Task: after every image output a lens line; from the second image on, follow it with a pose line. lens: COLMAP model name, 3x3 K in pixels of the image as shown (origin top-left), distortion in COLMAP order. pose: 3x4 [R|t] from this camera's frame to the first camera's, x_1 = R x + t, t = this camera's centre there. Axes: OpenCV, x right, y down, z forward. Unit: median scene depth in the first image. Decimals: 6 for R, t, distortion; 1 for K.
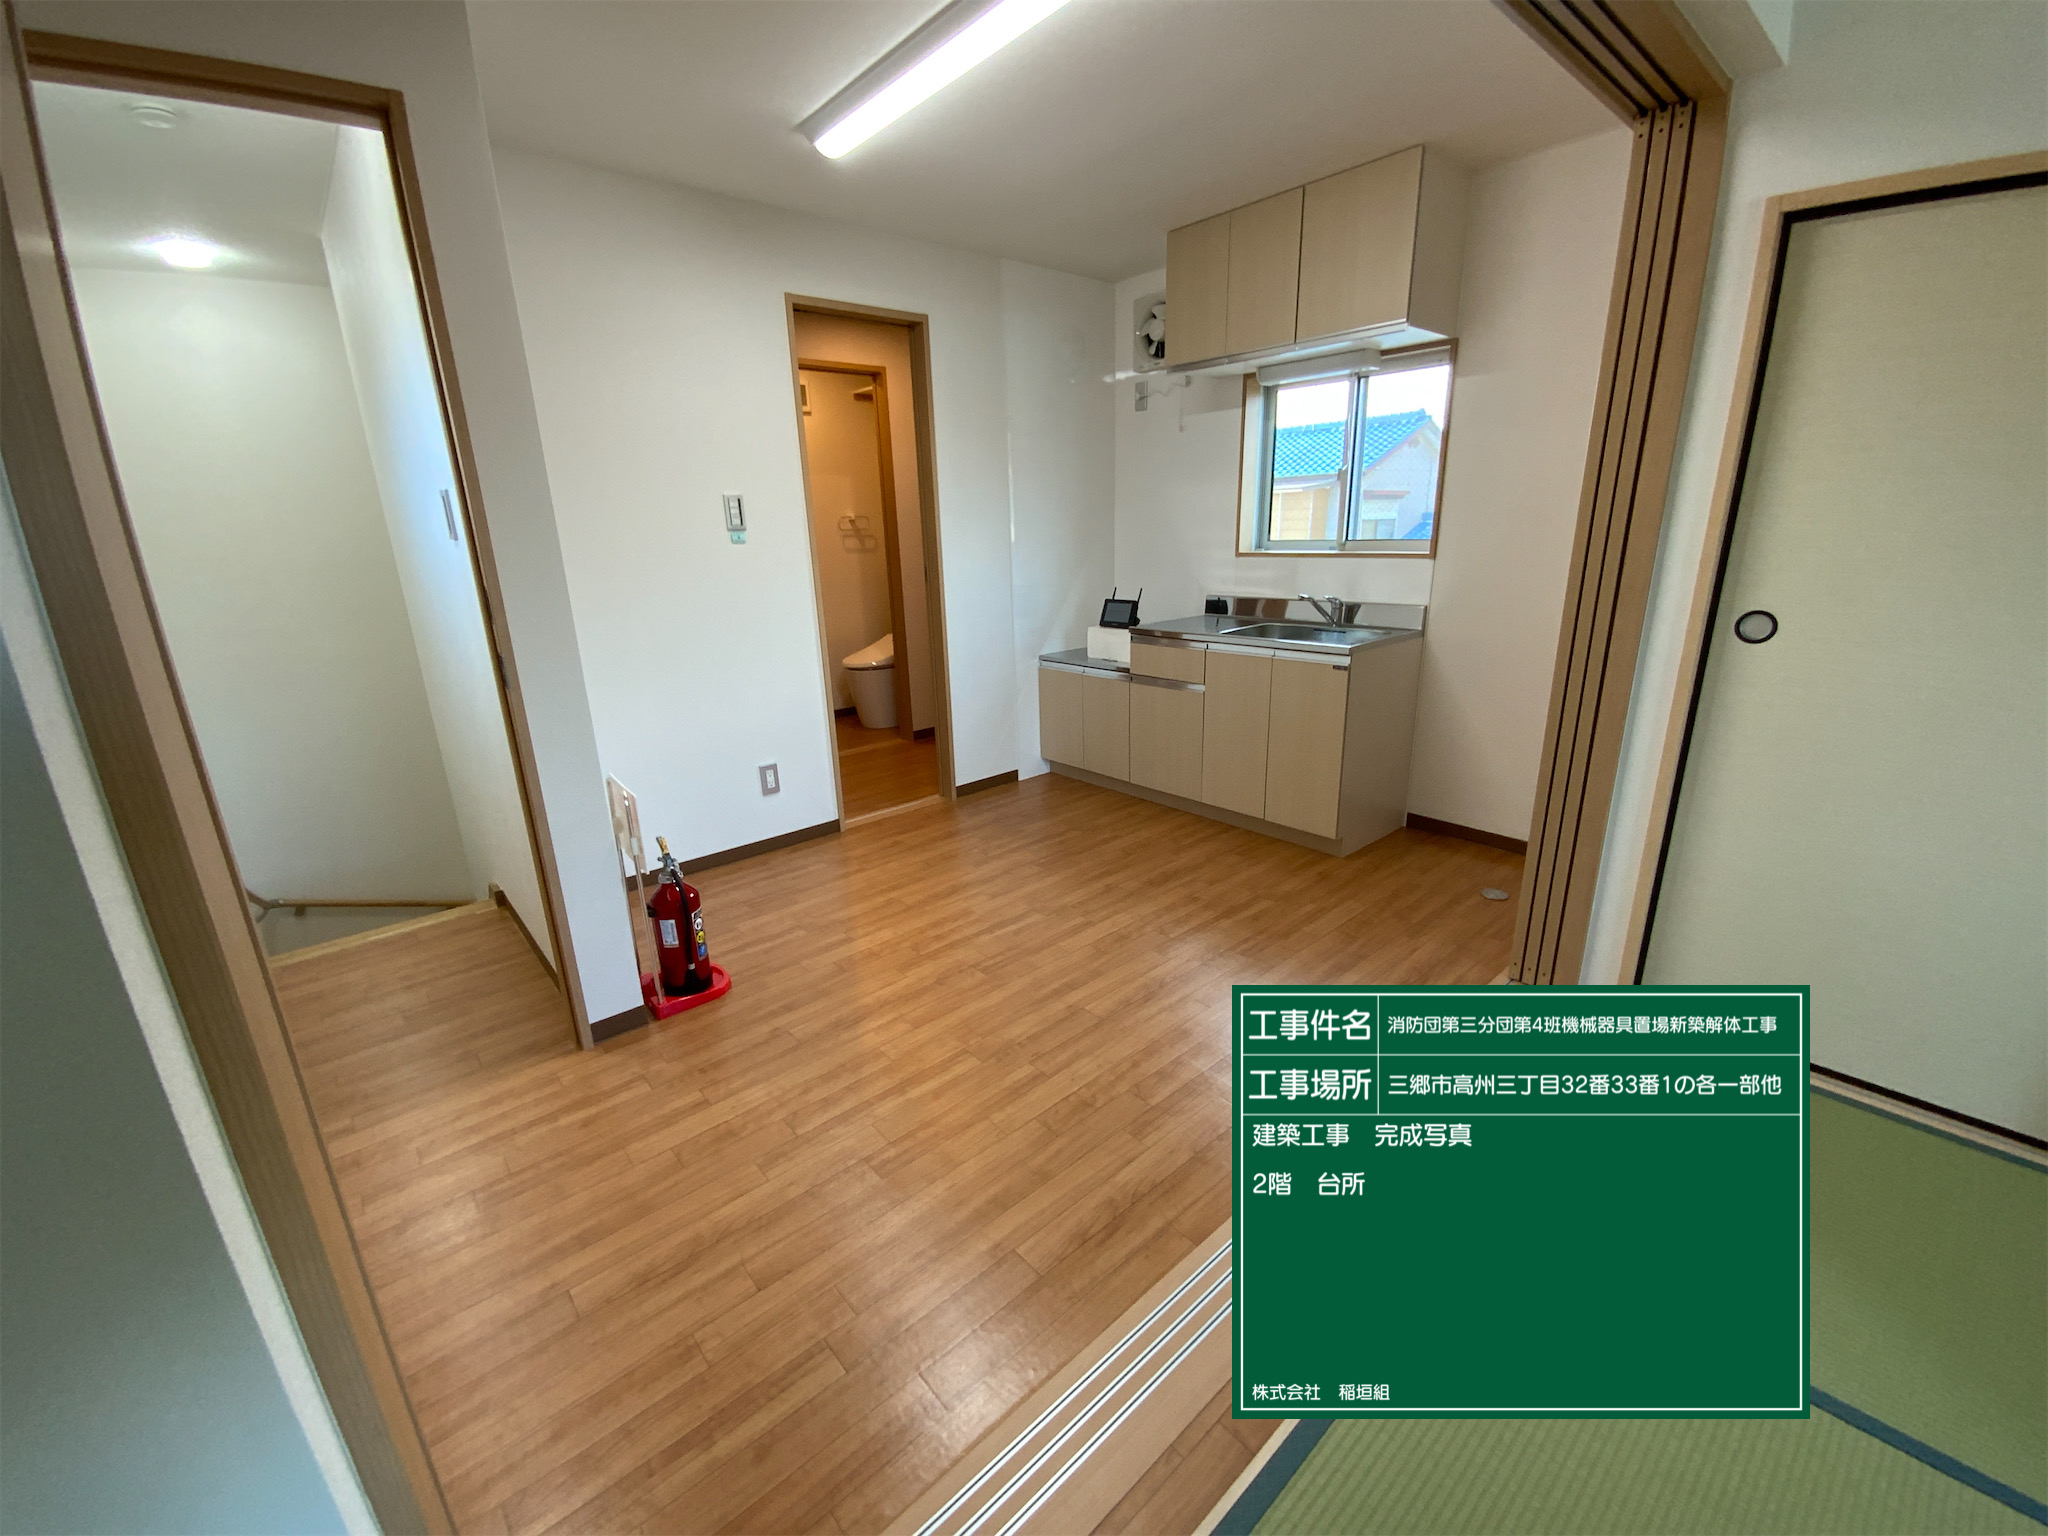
lens RADIAL K [[833.2, 0, 1021.5], [0, 833.2, 772.1], [0, 0, 1]] dist [0.038722, -0.027951]
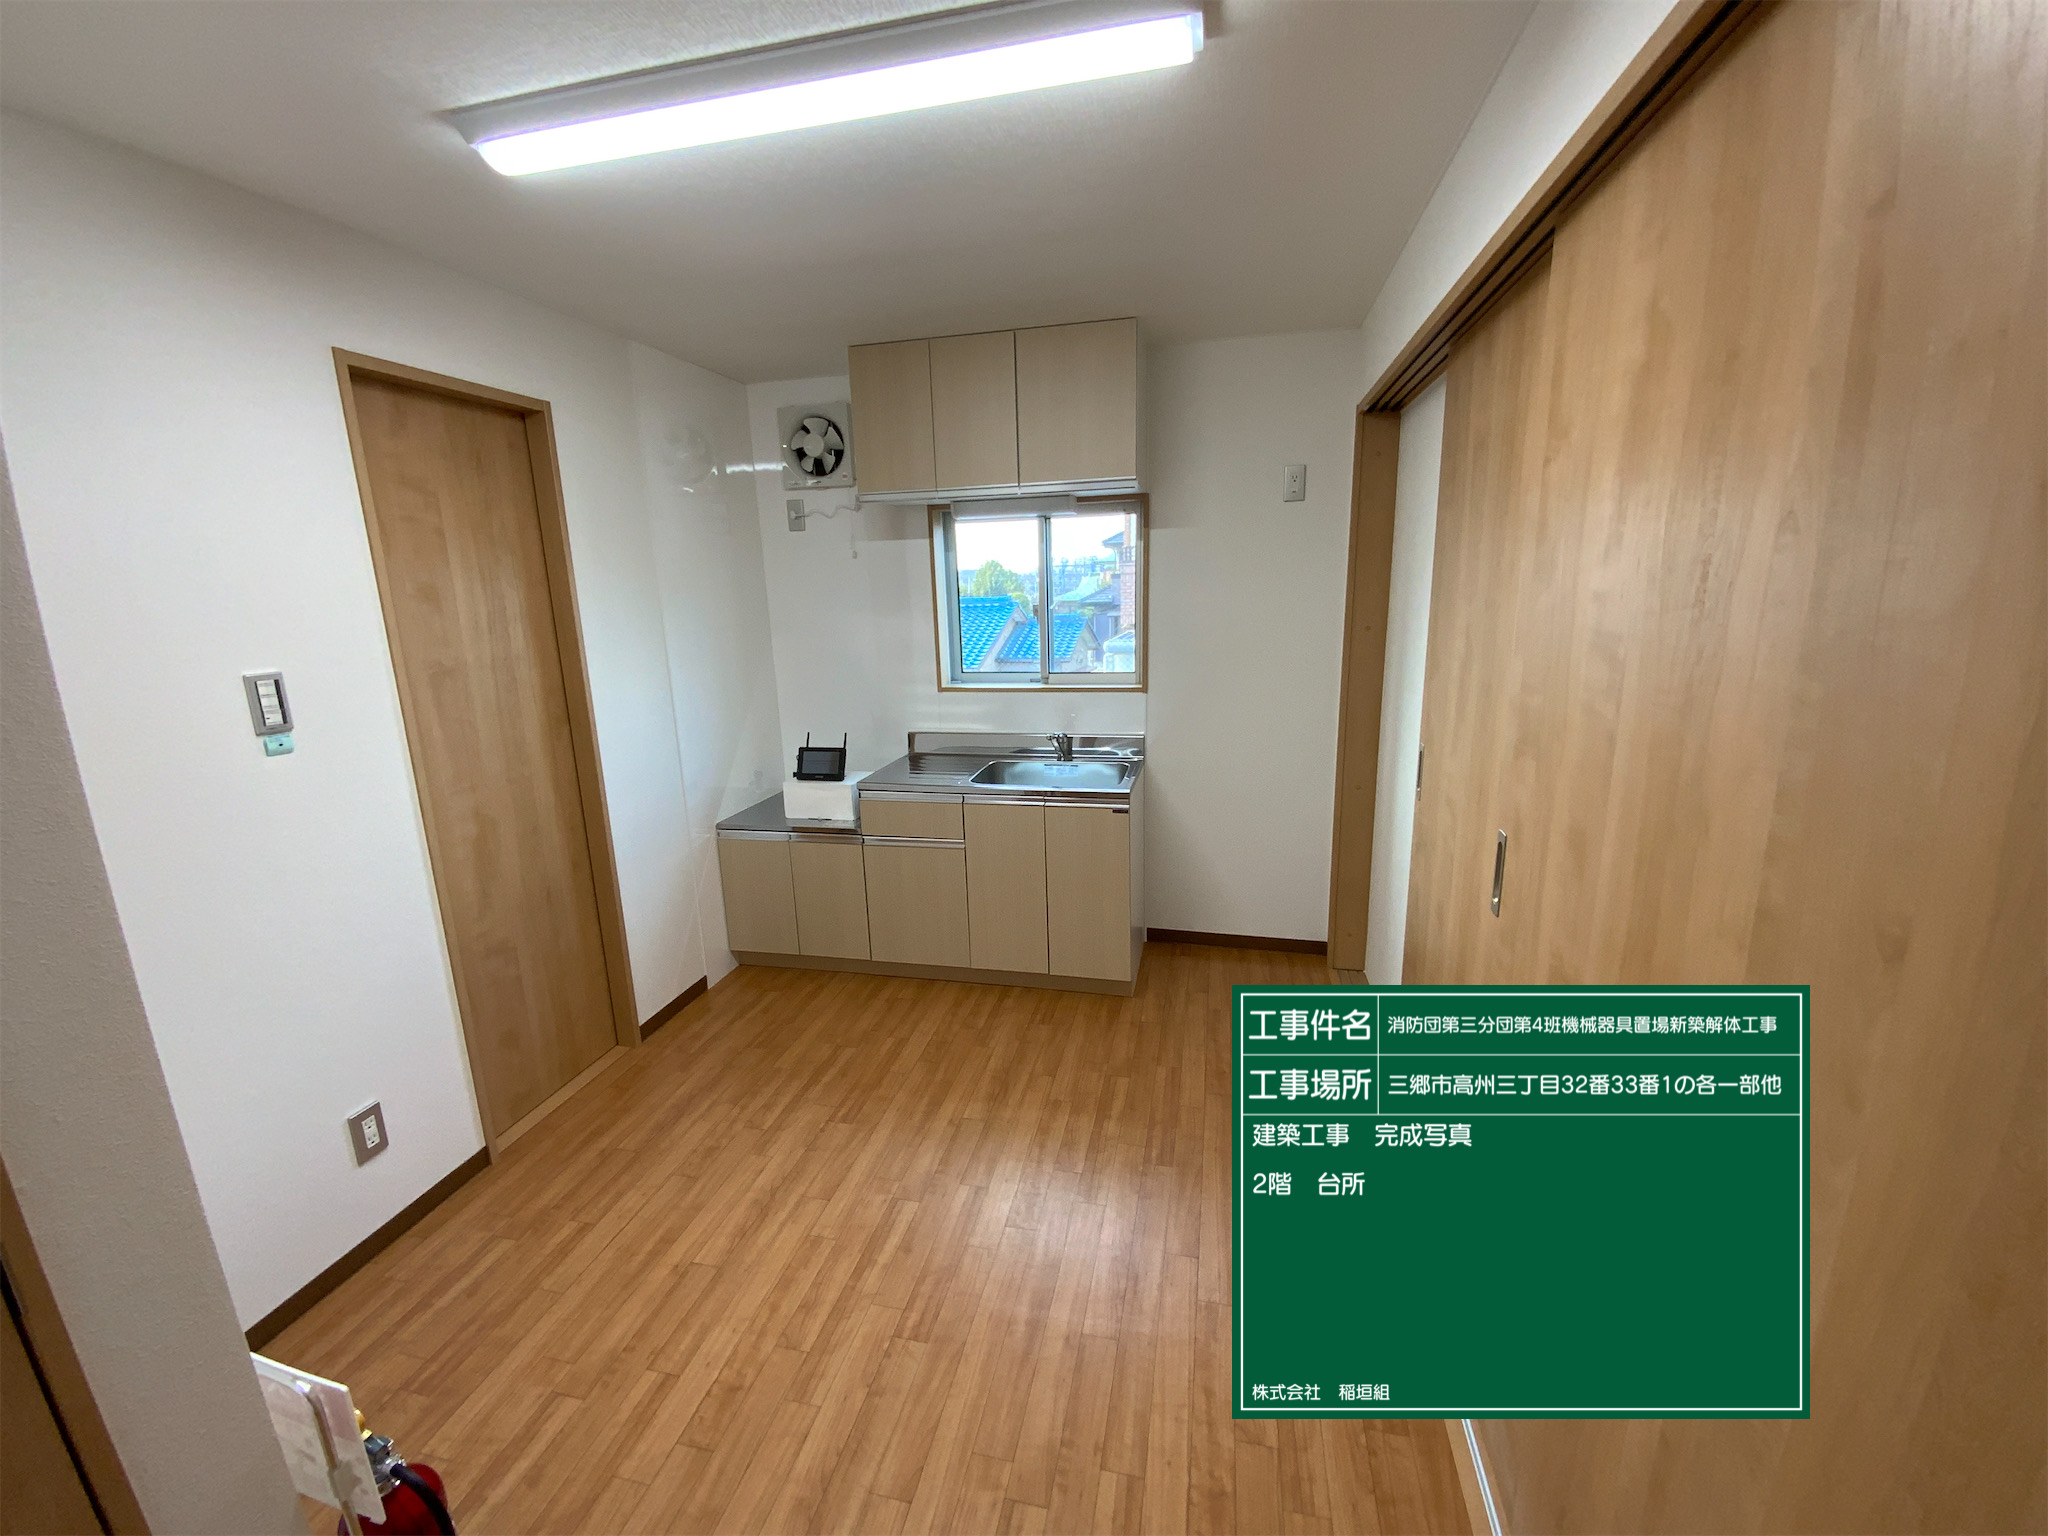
lens RADIAL K [[833.2, 0, 1021.5], [0, 833.2, 772.1], [0, 0, 1]] dist [0.038722, -0.027951]
pose [[0.814480, -0.125864, 0.566375, -0.229902], [0.175198, 0.983970, -0.033280, -0.139122], [-0.553107, 0.126334, 0.823475, 0.227311]]
